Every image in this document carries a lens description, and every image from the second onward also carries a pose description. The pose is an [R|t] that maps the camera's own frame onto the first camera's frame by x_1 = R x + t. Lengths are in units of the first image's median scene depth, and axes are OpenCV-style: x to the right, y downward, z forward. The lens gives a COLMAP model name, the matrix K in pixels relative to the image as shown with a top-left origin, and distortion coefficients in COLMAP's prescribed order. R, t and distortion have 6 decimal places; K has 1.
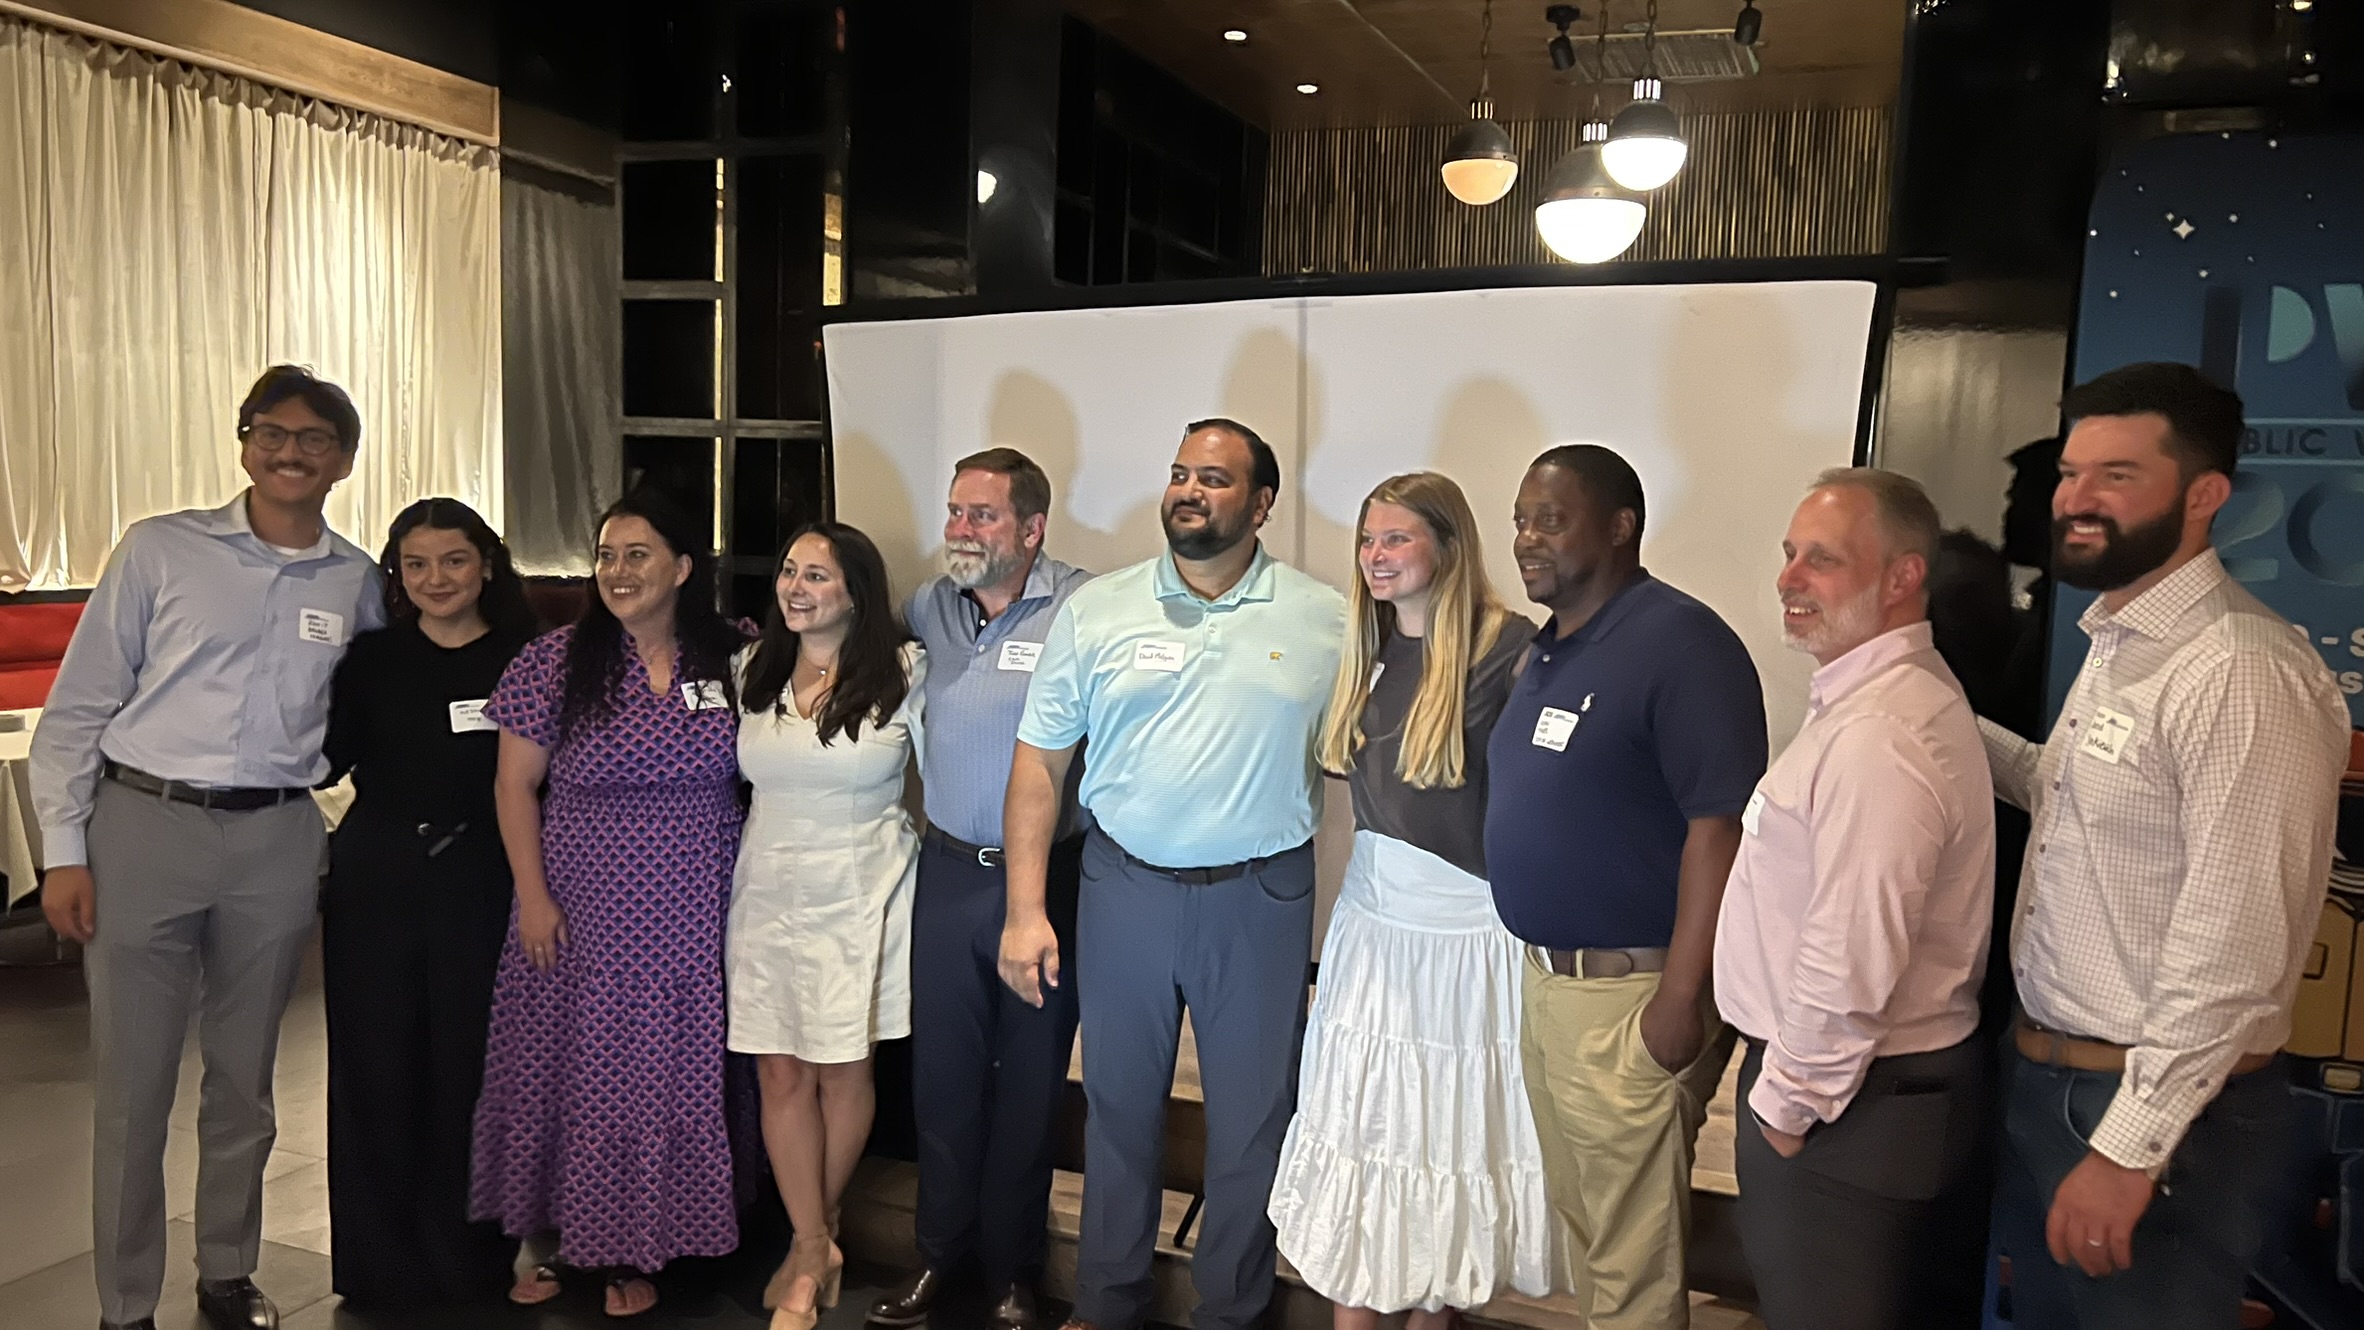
lens RADIAL K [[1770.7, 0, 1204.6], [0, 1770.7, 694.1], [0, 0, 1]] dist [0.048838, -0.049142]
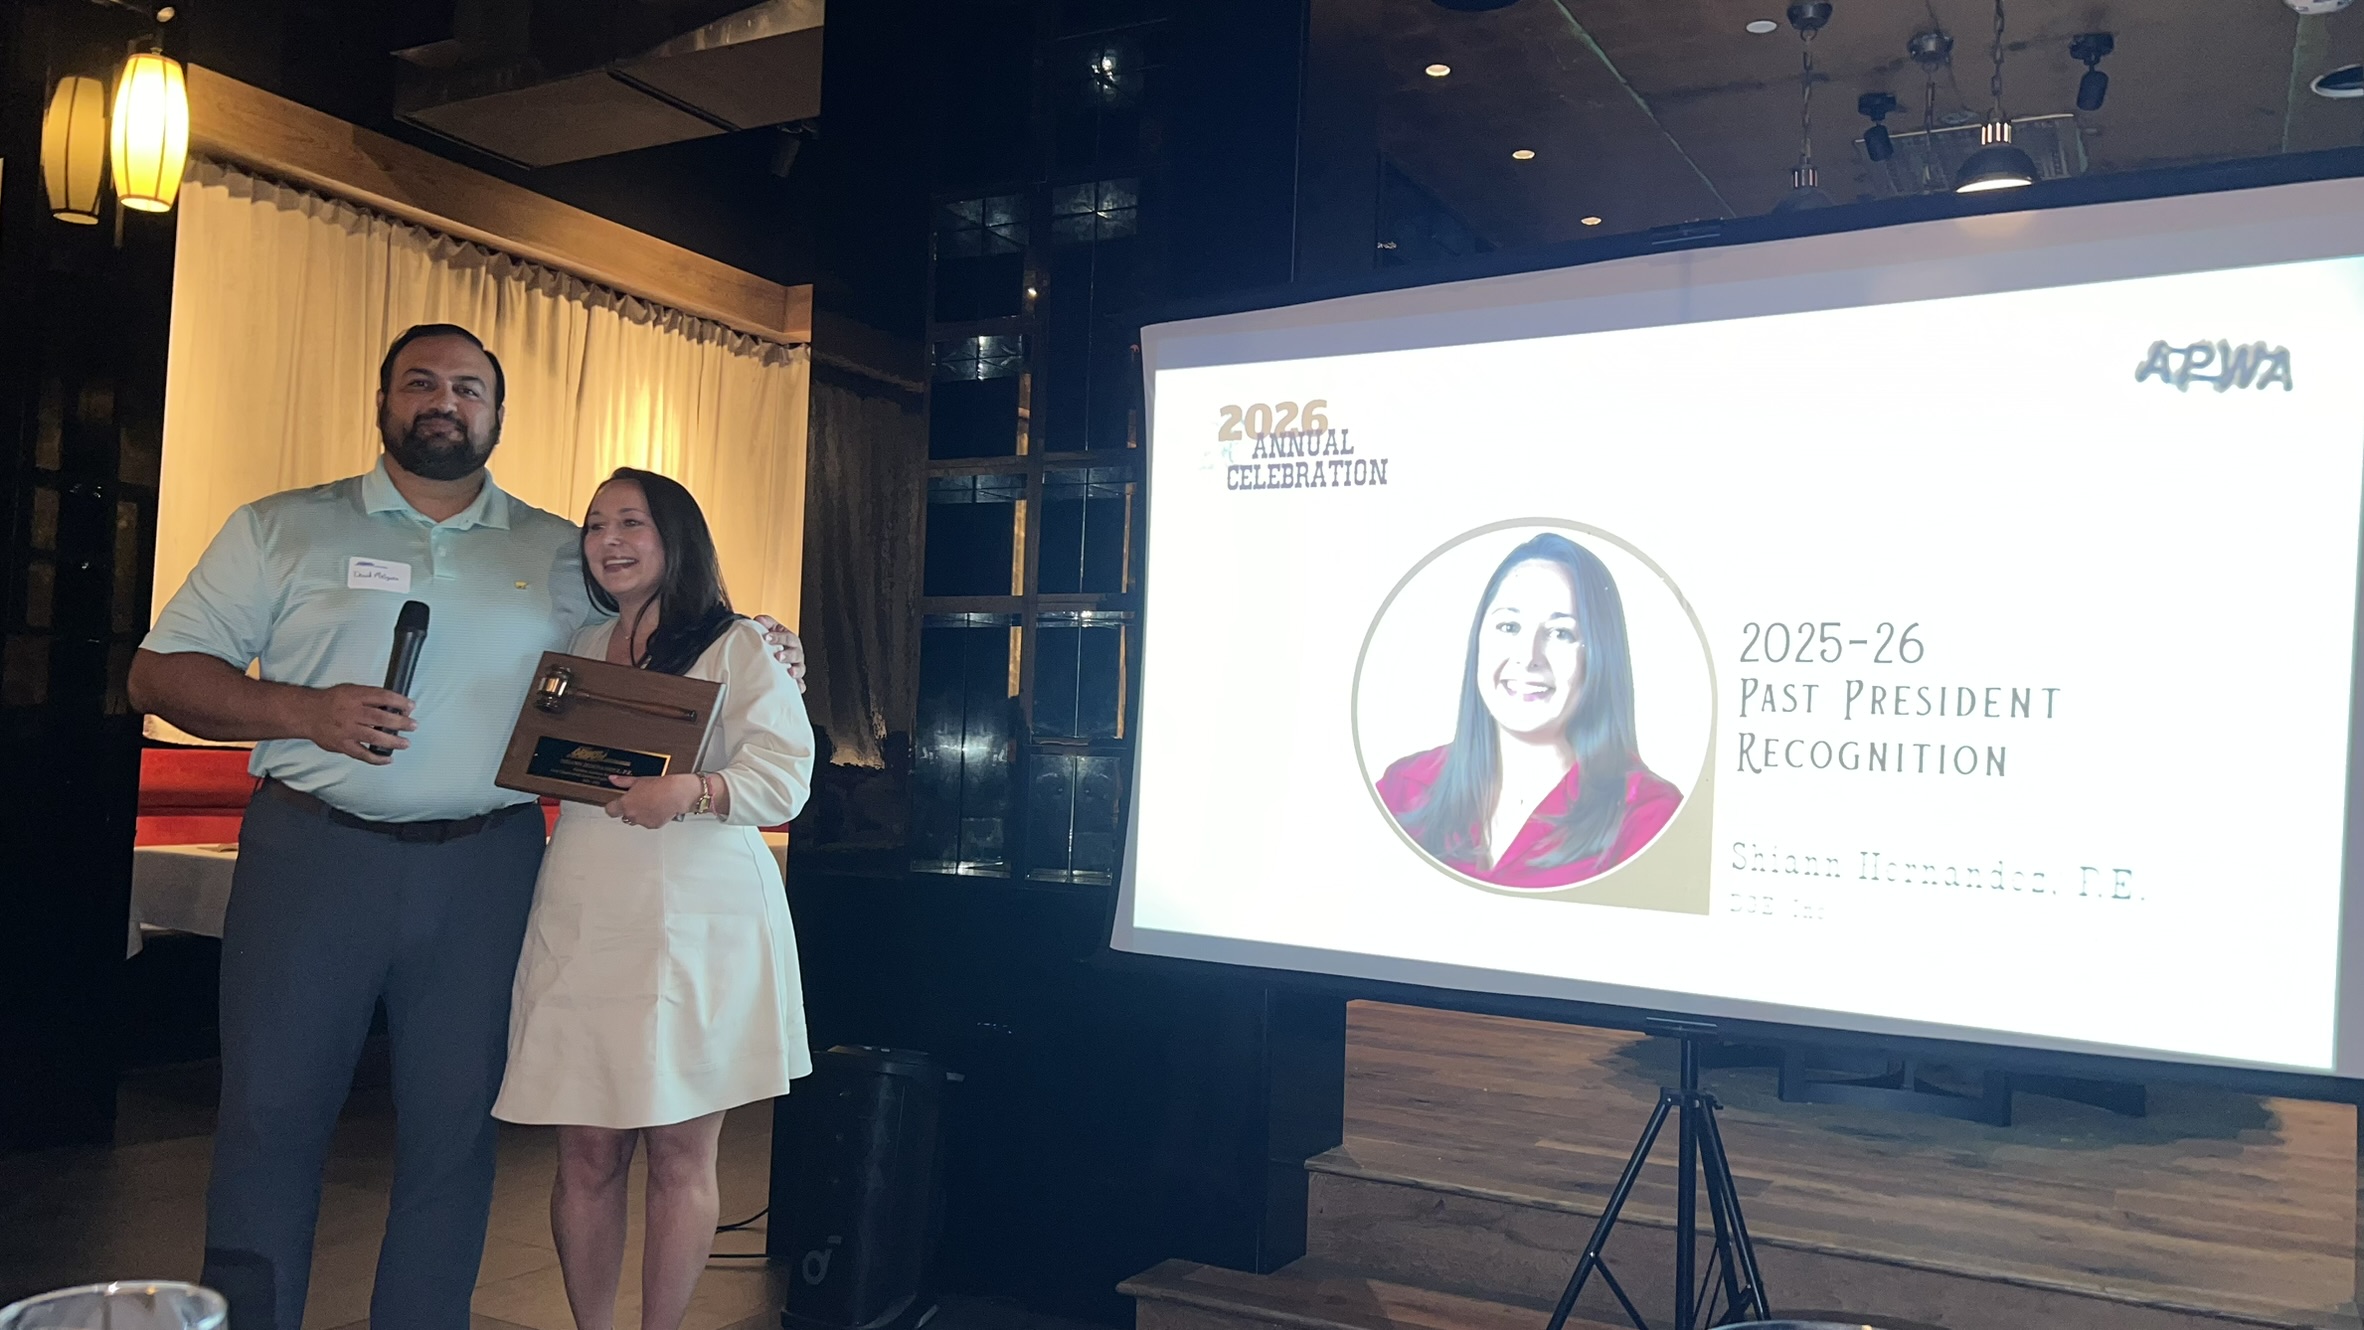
lens RADIAL K [[1770.7, 0, 1205.9], [0, 1770.7, 682.0], [0, 0, 1]] dist [0.048838, -0.049142]
pose [[0.992293, -0.009151, -0.123575, -0.033031], [-0.010452, 0.987534, -0.157058, 0.063806], [0.123472, 0.157139, 0.979828, 0.051840]]
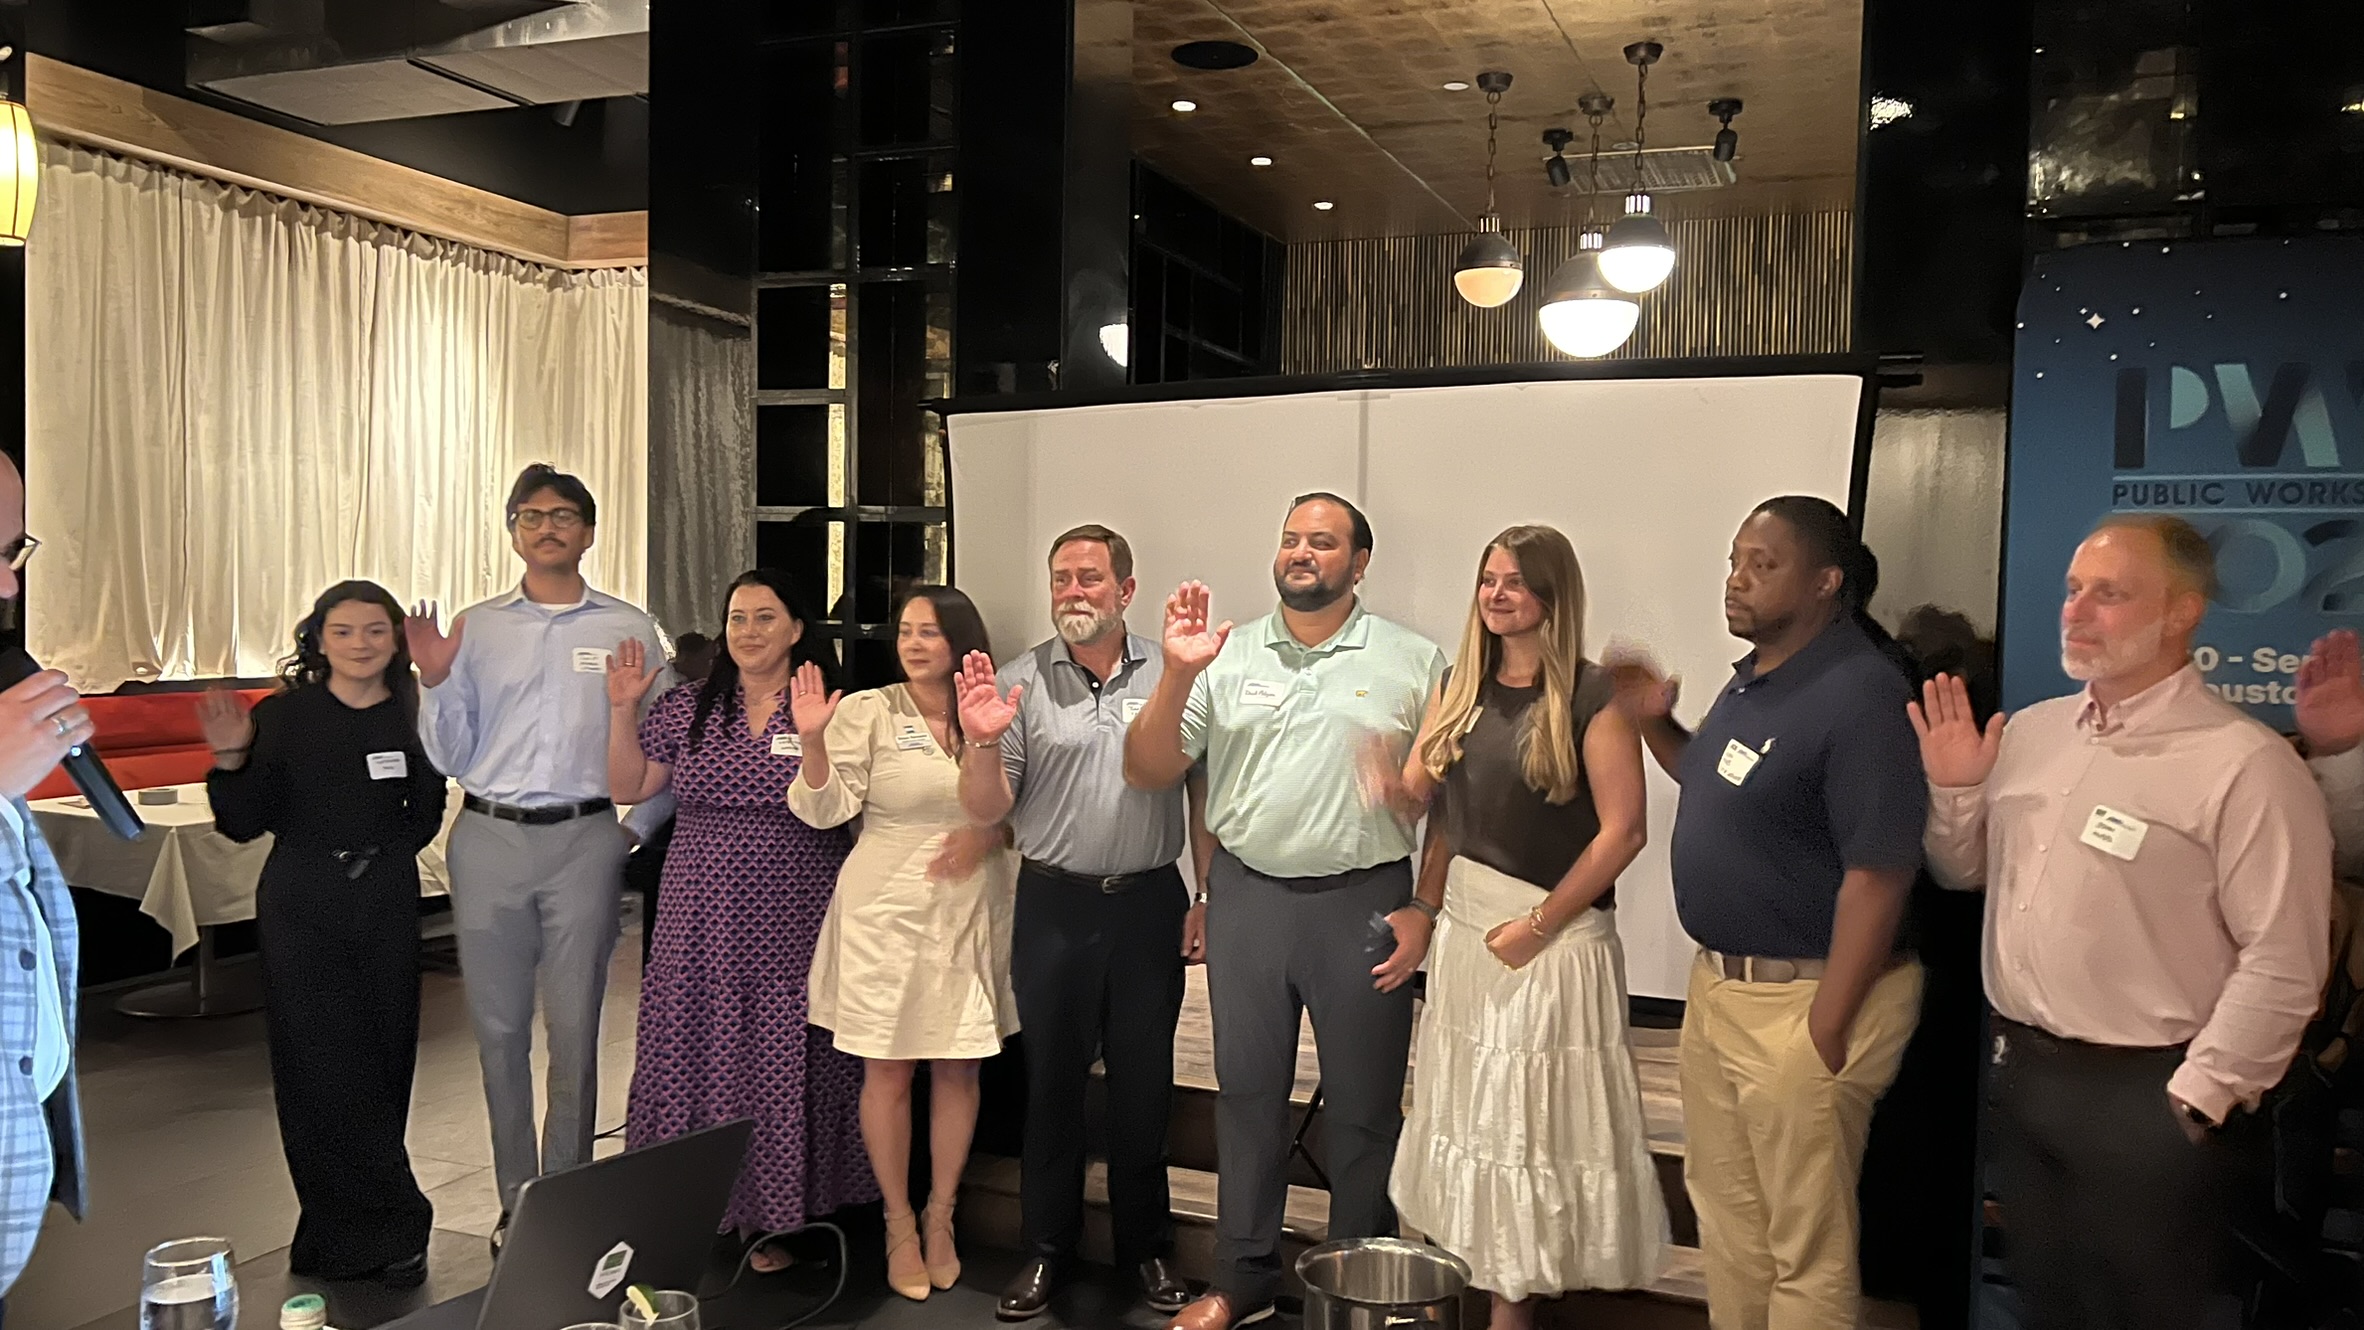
lens RADIAL K [[1770.7, 0, 1175.9], [0, 1770.7, 671.3], [0, 0, 1]] dist [0.048838, -0.049142]
pose [[0.999773, -0.017033, -0.012786, -0.023869], [0.016164, 0.997737, -0.065262, 0.017173], [0.013868, 0.065040, 0.997786, -0.076025]]
